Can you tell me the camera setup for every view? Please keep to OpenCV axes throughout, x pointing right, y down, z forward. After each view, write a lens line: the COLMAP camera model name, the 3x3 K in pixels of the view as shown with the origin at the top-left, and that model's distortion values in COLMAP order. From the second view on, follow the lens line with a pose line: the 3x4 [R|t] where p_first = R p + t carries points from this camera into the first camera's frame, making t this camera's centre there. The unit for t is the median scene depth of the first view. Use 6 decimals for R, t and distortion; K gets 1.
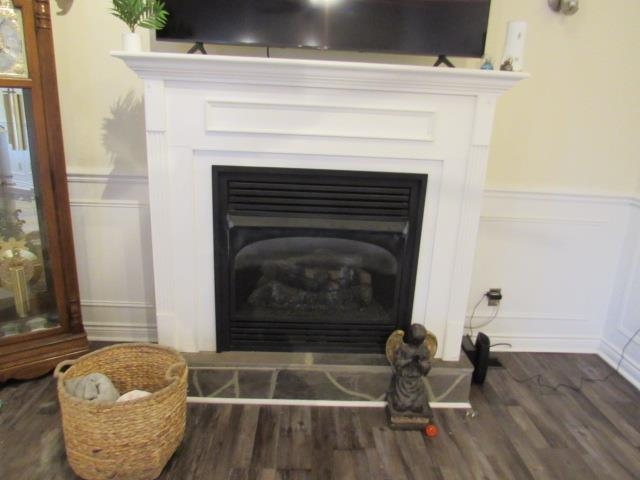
lens RADIAL K [[460.2, 0, 320.0], [0, 460.2, 240.0], [0, 0, 1]] dist [-0.024454, 0.001329]
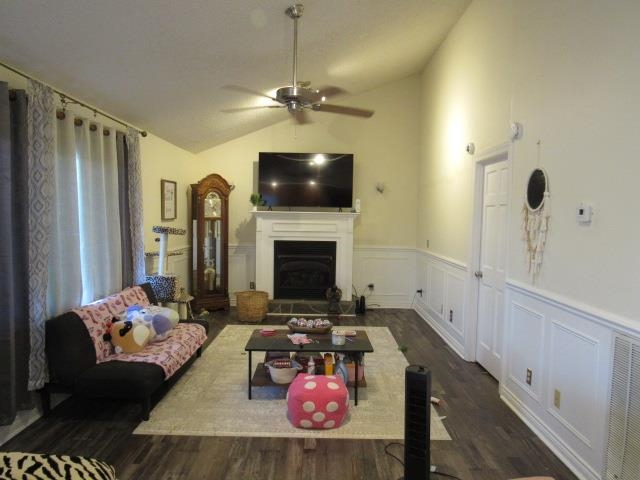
lens RADIAL K [[460.2, 0, 320.0], [0, 460.2, 240.0], [0, 0, 1]] dist [-0.024454, 0.001329]
pose [[0.999152, -0.027875, -0.030295, 0.205763], [0.020487, 0.974961, -0.221431, 0.570853], [0.035709, 0.220623, 0.974705, -2.225773]]
